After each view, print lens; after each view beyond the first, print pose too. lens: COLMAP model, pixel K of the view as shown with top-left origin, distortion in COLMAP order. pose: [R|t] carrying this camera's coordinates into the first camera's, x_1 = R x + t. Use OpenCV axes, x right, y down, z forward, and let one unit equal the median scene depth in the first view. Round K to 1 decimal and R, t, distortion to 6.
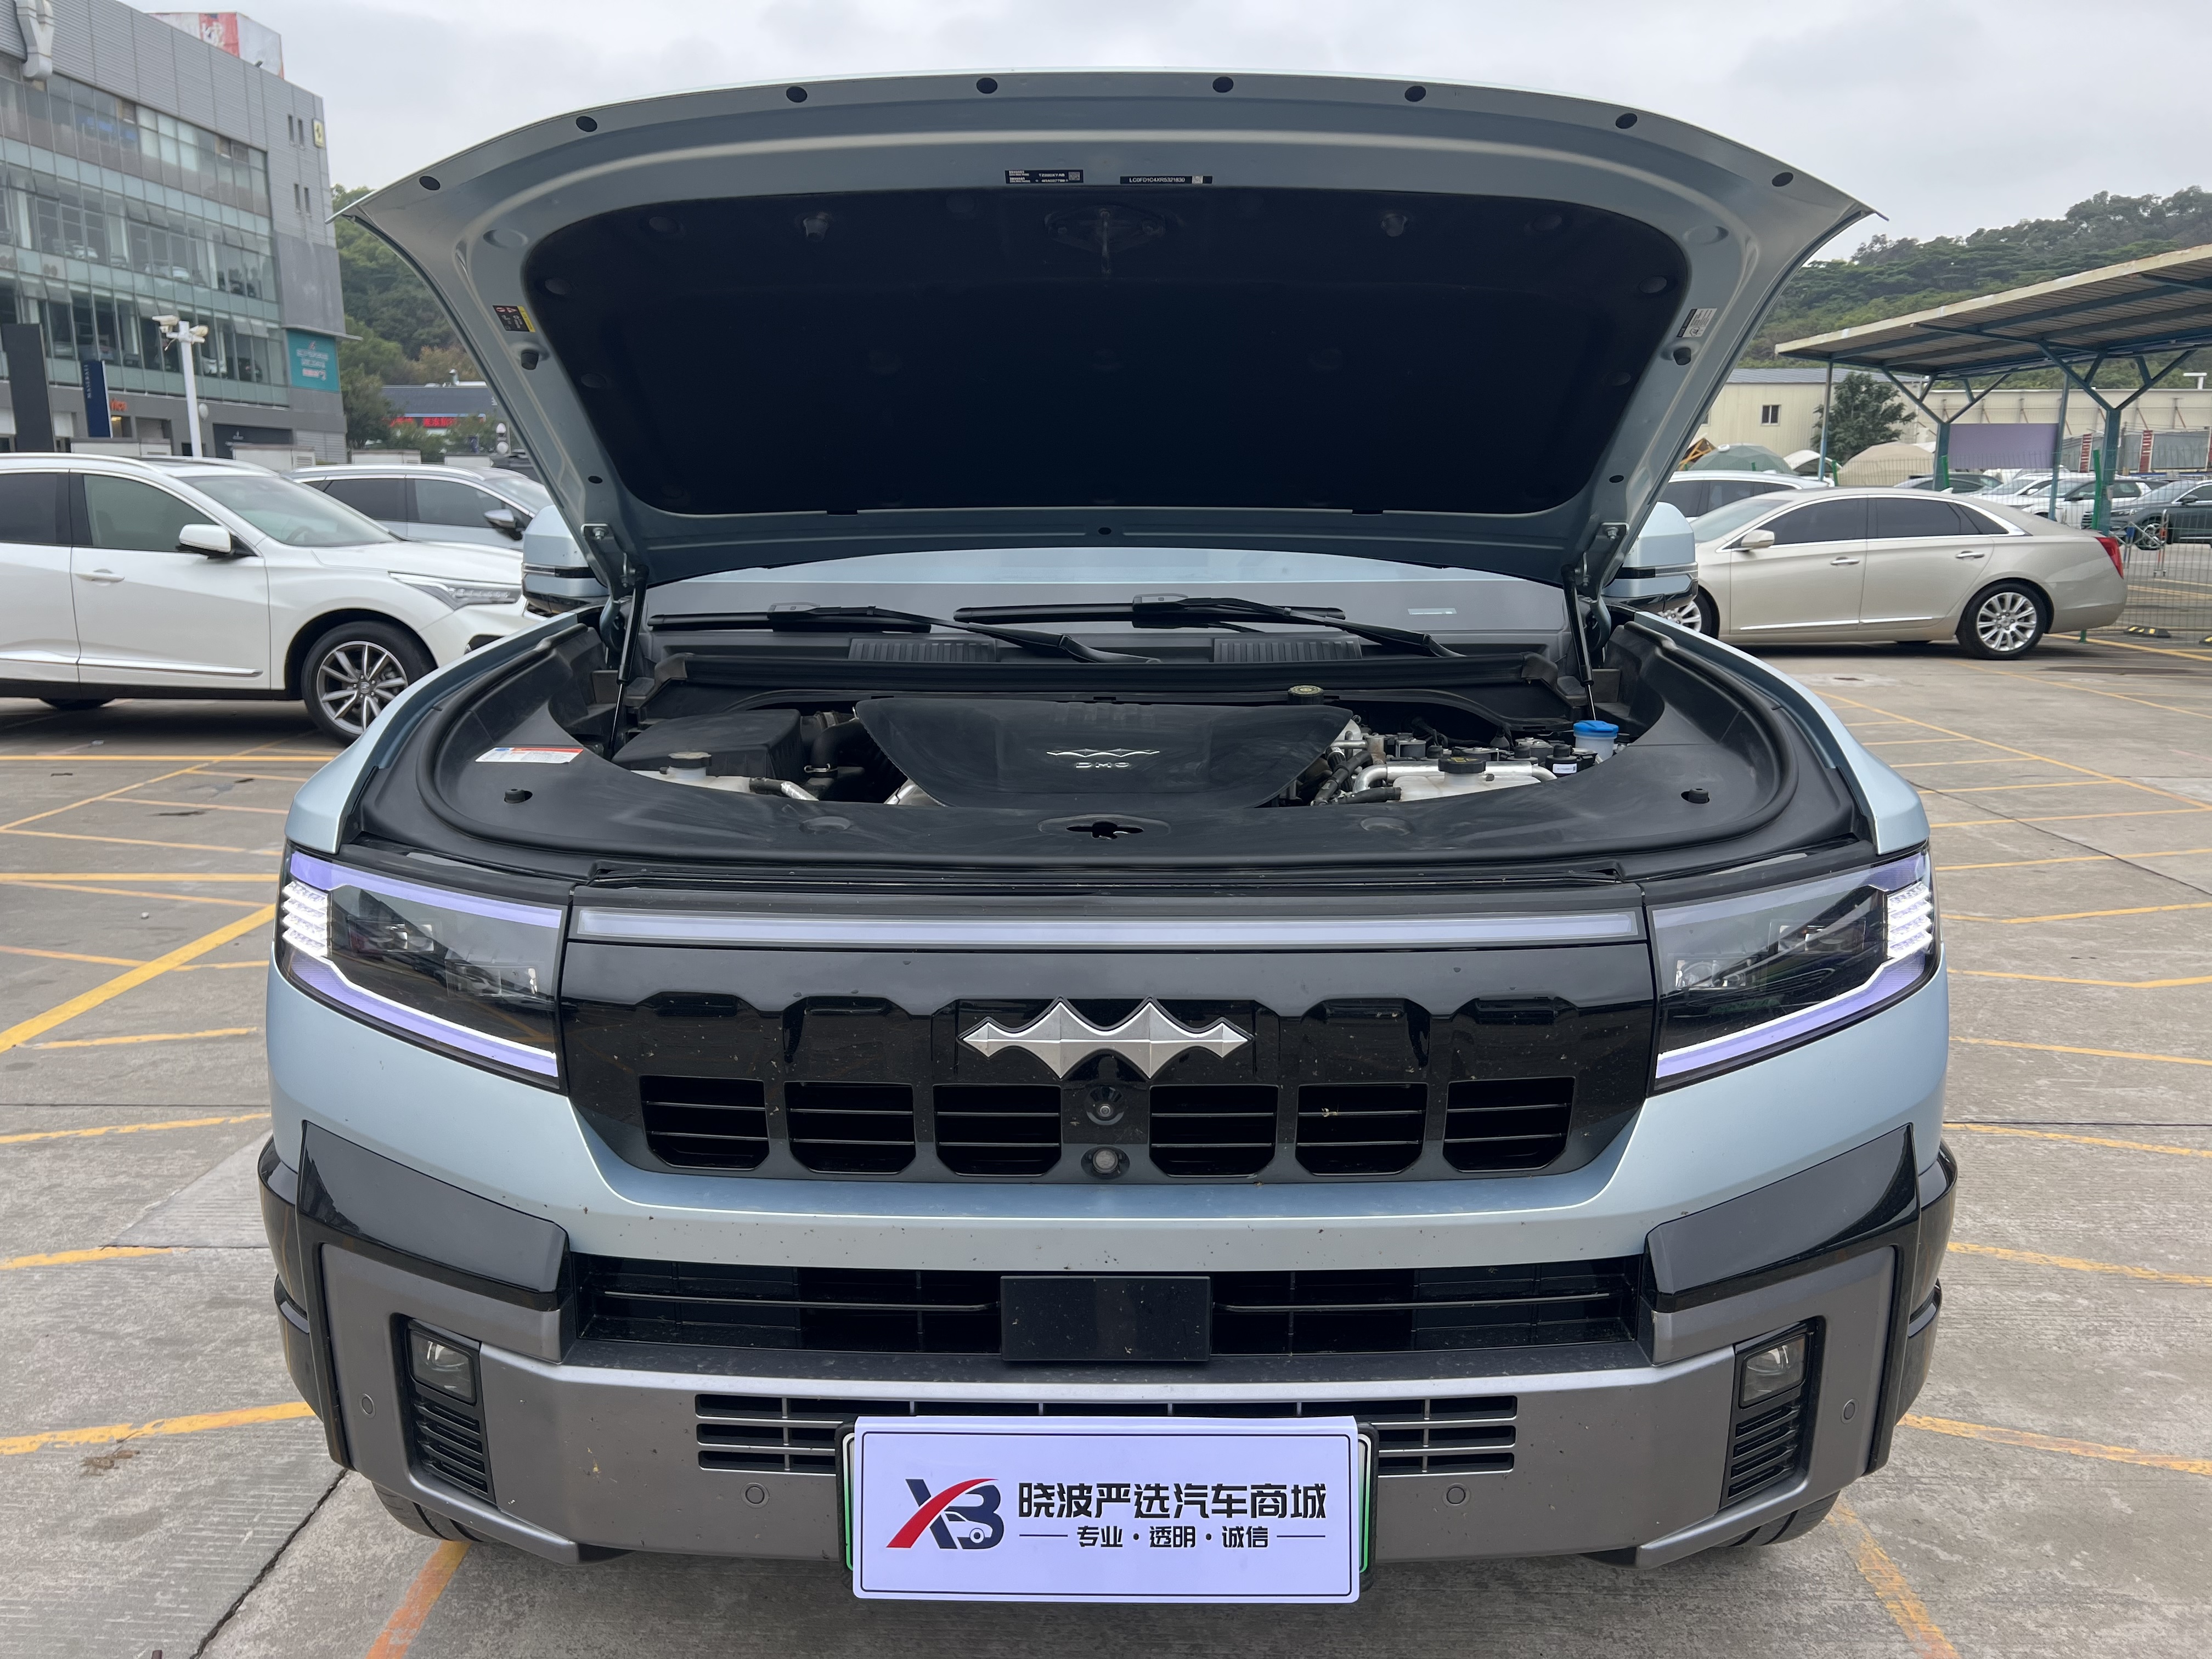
lens RADIAL K [[1679.0, 0, 1097.0], [0, 1679.0, 830.8], [0, 0, 1]] dist [0.036172, -0.037404]
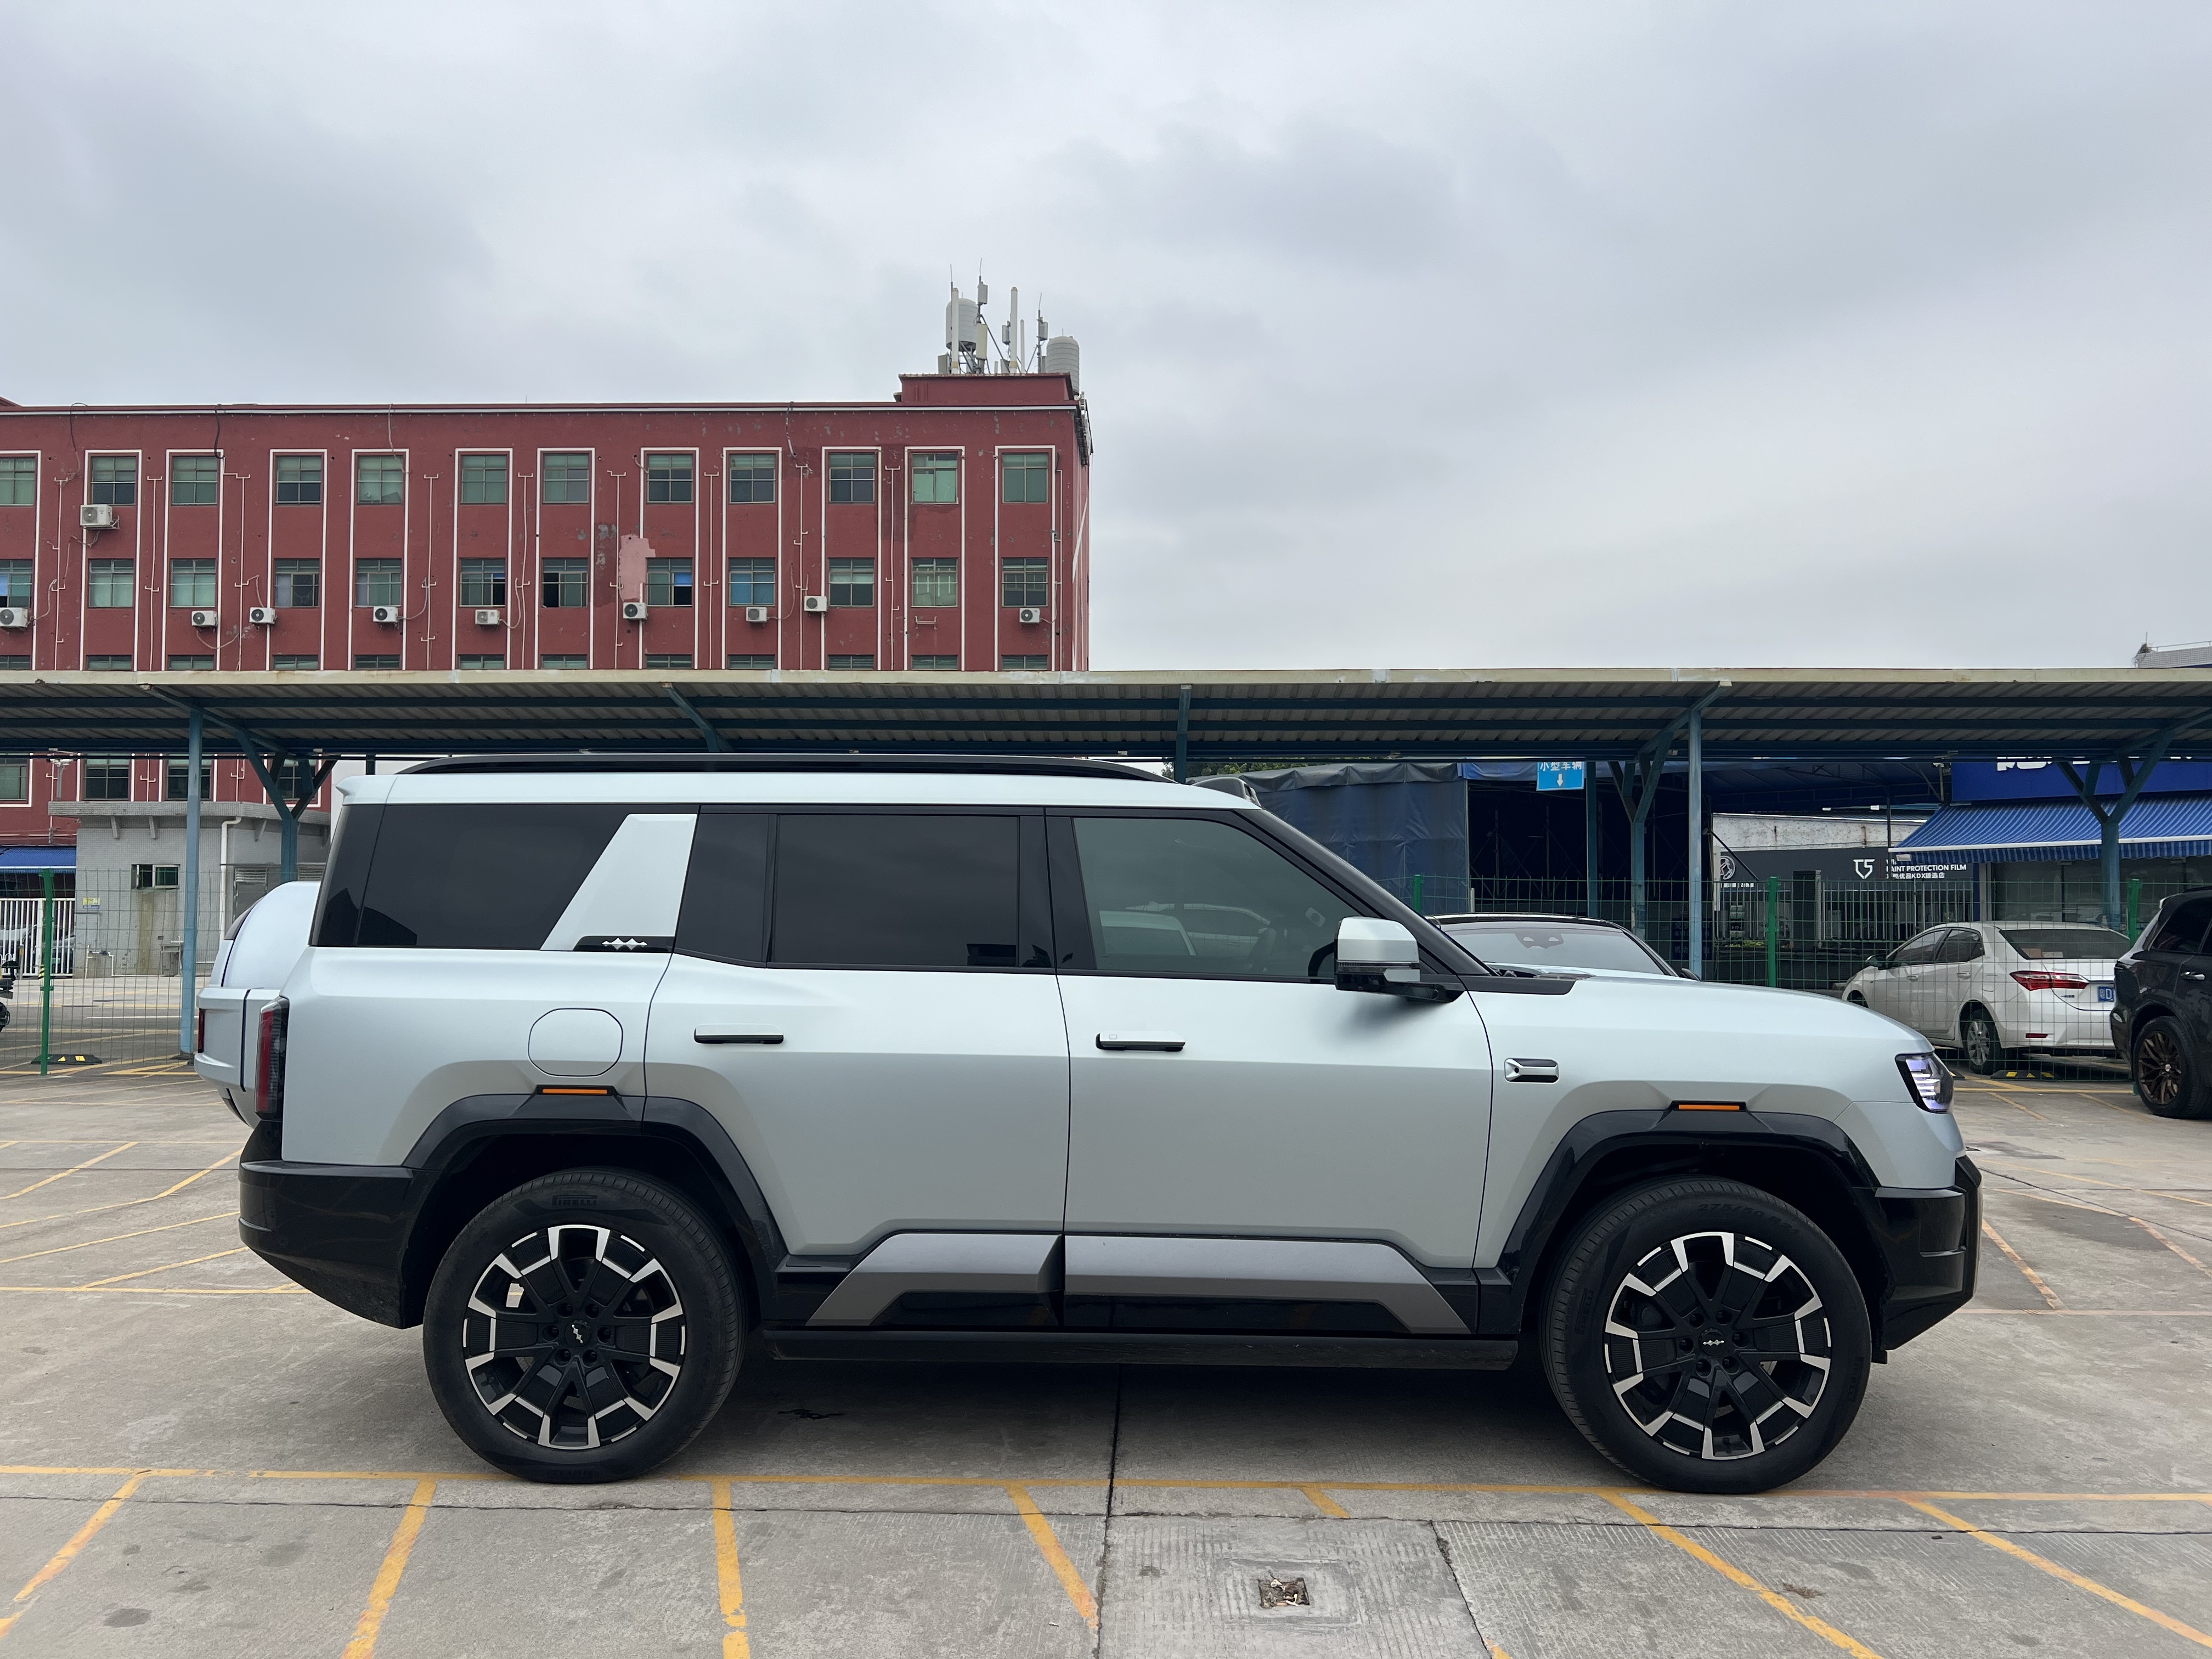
lens RADIAL K [[1659.8, 0, 1096.1], [0, 1659.8, 854.1], [0, 0, 1]] dist [0.056623, -0.068954]
pose [[-0.000990, 0.036620, 0.999329, -3.232983], [0.193593, 0.980431, -0.035736, -0.466455], [-0.981081, 0.193428, -0.008060, 2.378651]]
